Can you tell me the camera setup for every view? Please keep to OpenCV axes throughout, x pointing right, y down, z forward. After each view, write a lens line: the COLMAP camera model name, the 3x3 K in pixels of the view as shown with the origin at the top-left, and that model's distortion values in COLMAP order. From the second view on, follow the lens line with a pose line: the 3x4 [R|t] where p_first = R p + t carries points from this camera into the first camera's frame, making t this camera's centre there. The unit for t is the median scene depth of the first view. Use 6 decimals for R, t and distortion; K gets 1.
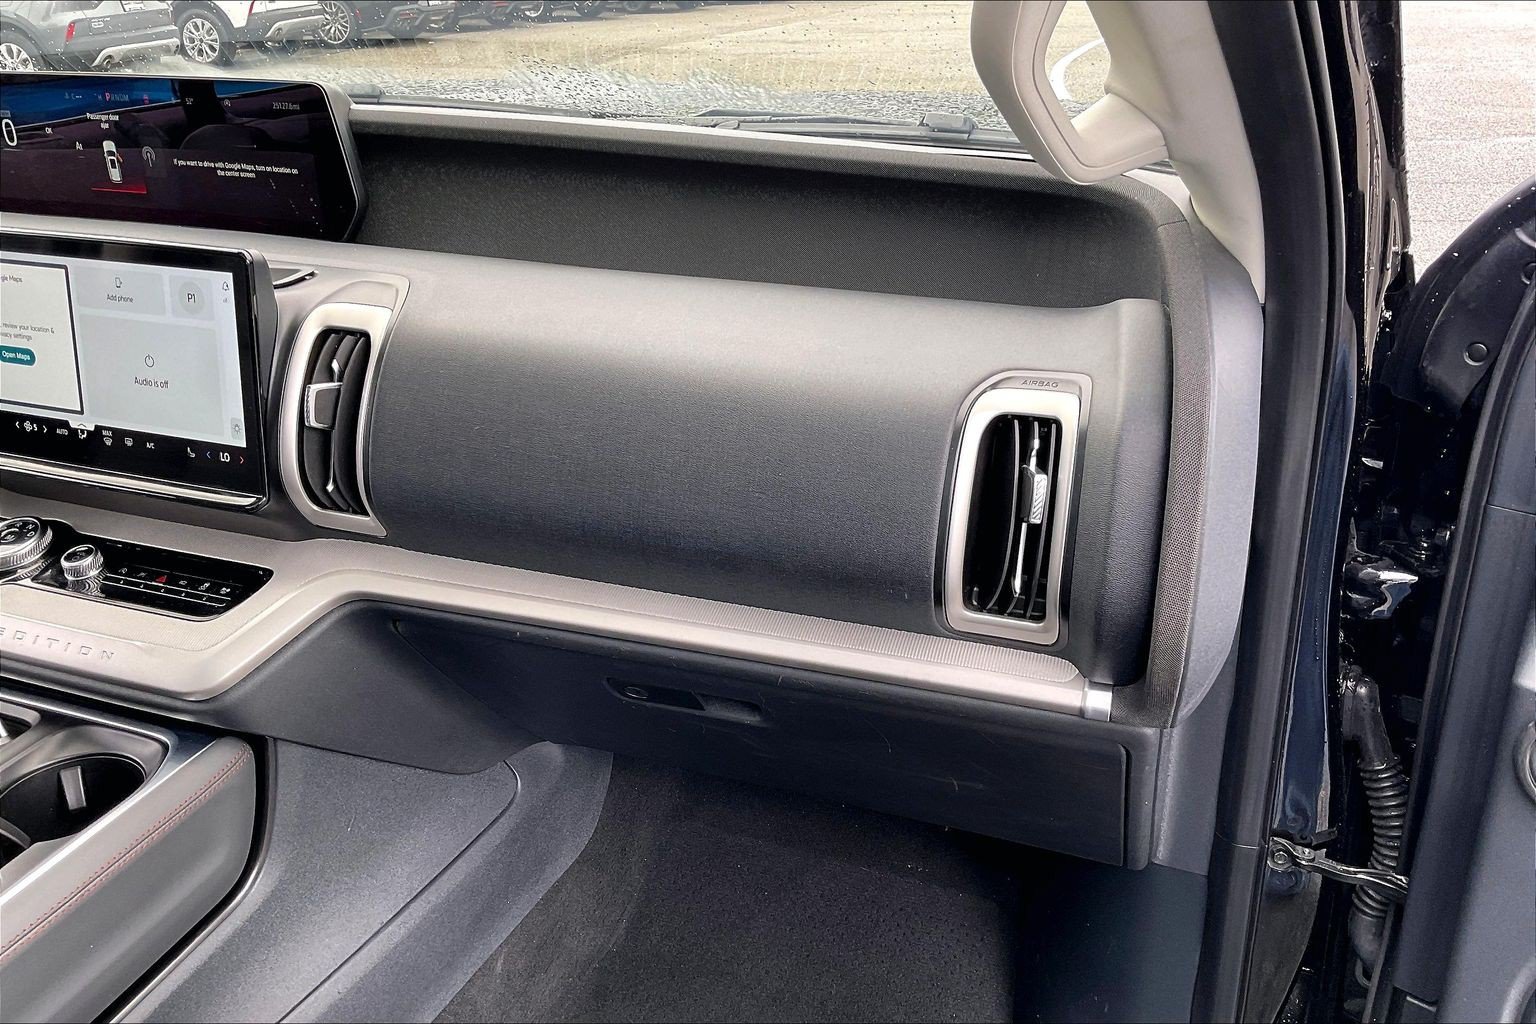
lens RADIAL K [[1280.8, 0, 778.5], [0, 1280.8, 507.5], [0, 0, 1]] dist [0.087438, -0.125010]
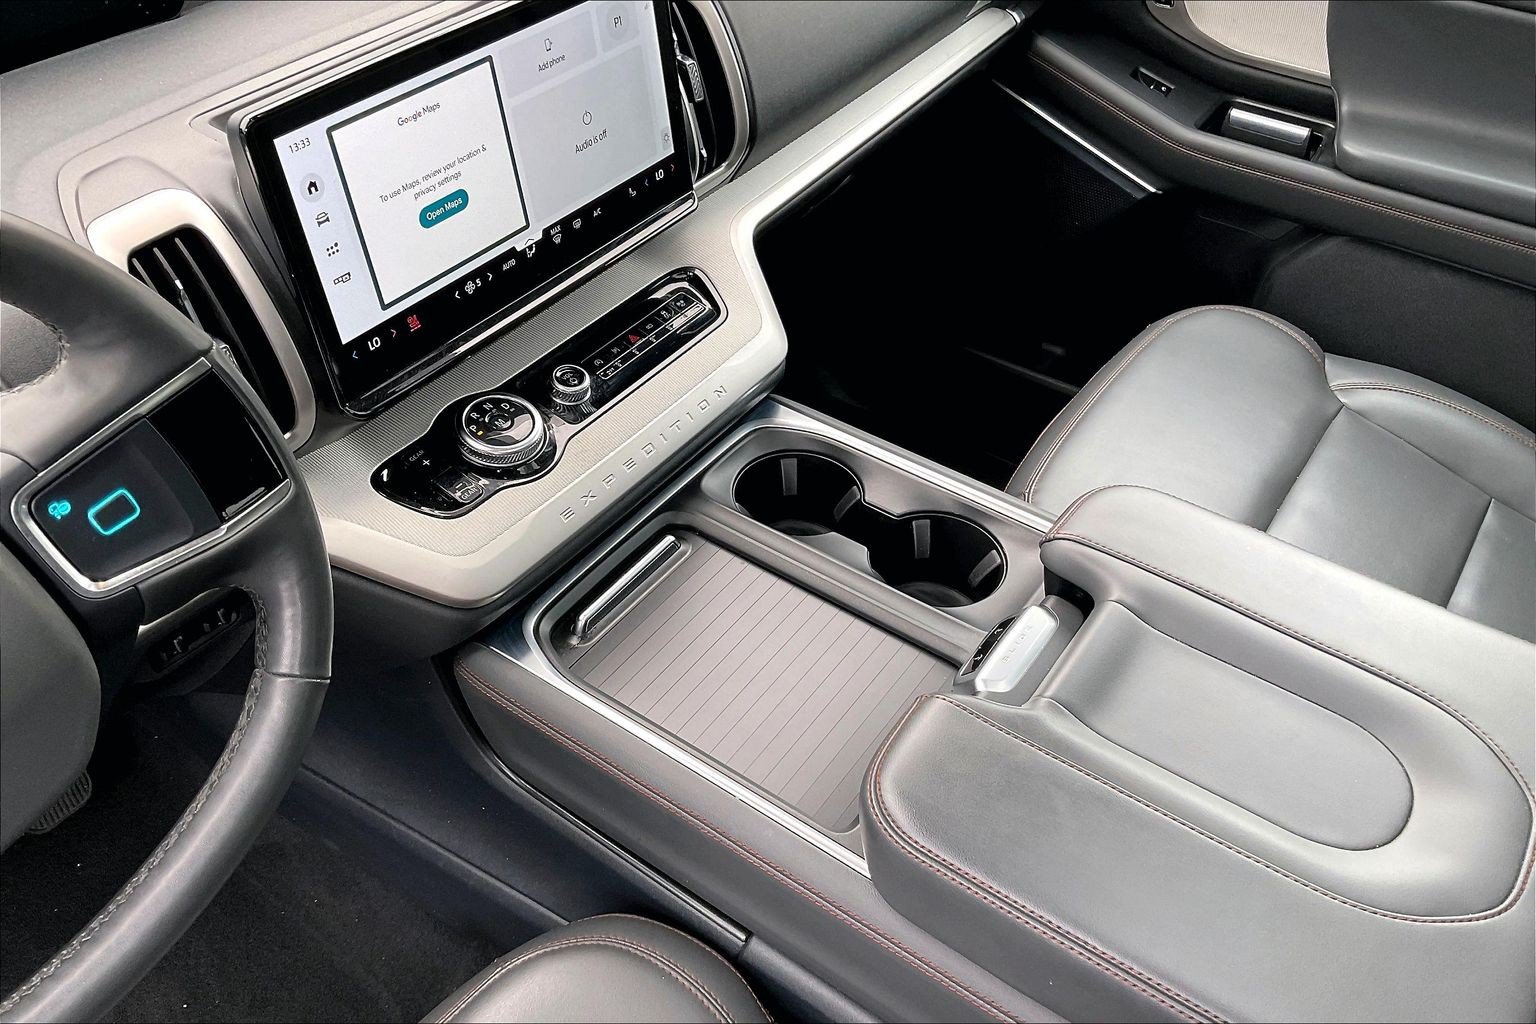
lens RADIAL K [[1280.8, 0, 775.2], [0, 1280.8, 515.3], [0, 0, 1]] dist [0.087438, -0.125010]
pose [[0.238971, -0.638318, 0.731739, -1.258708], [0.368981, 0.756741, 0.539626, -0.333184], [-0.898190, 0.141043, 0.416367, 0.518219]]
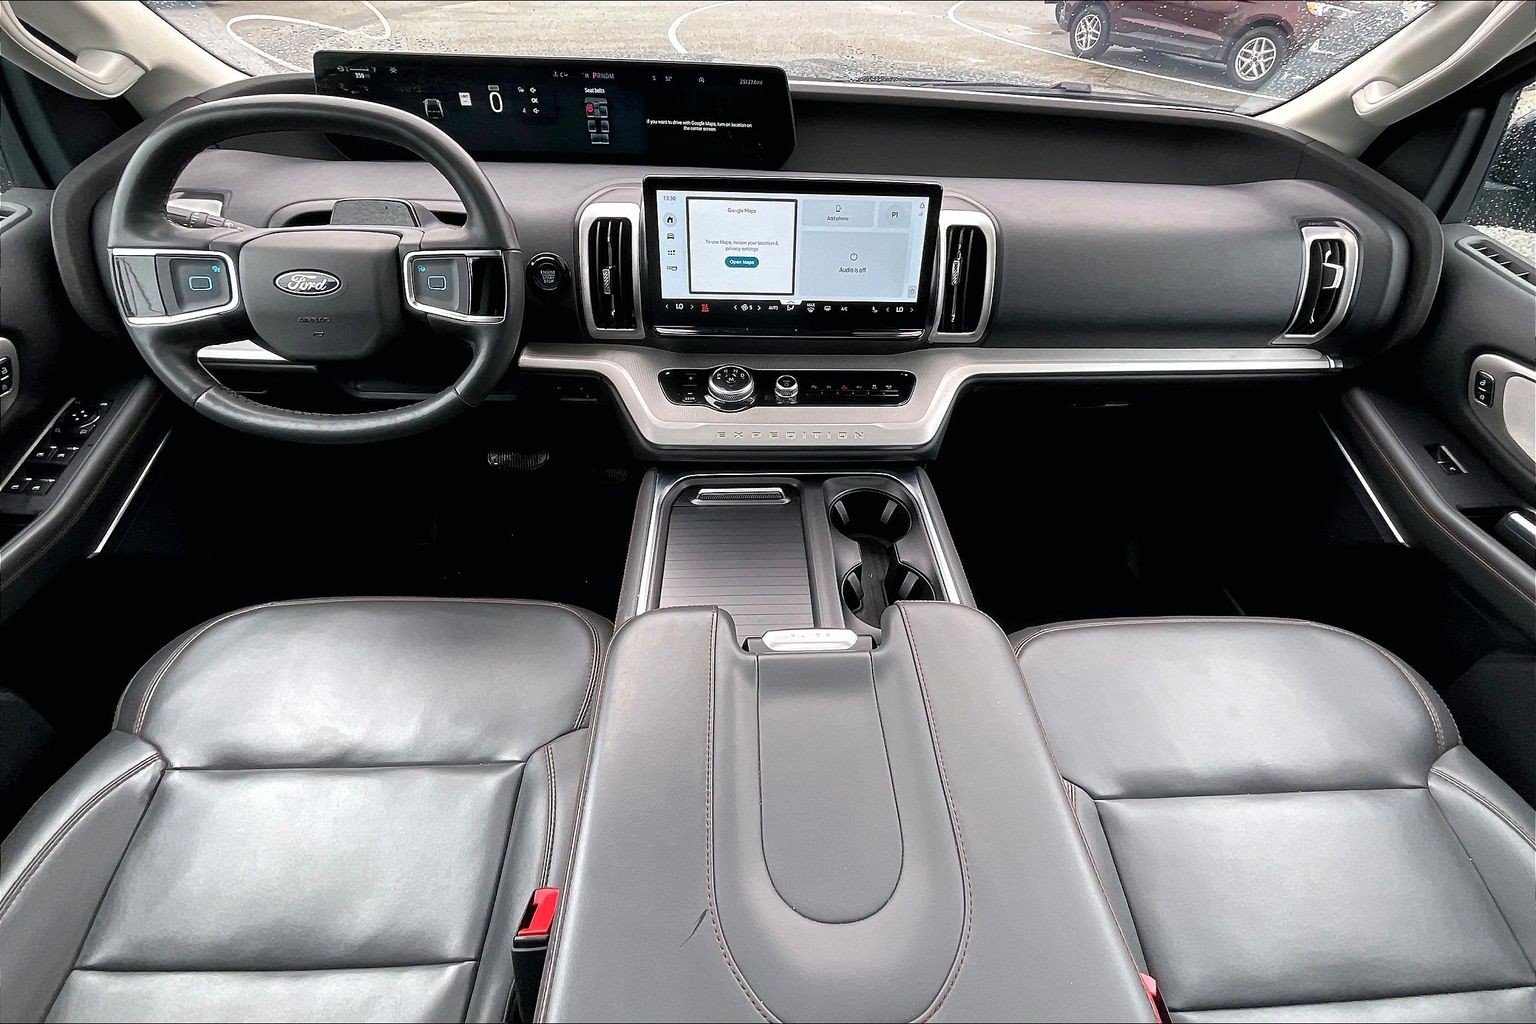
lens RADIAL K [[707.8, 0, 791.1], [0, 707.8, 436.4], [0, 0, 1]] dist [-0.002887, 0.004386]
pose [[0.910502, -0.193686, 0.365338, -0.895017], [0.118899, 0.968834, 0.217311, -0.093076], [-0.396042, -0.154424, 0.905154, 0.179659]]
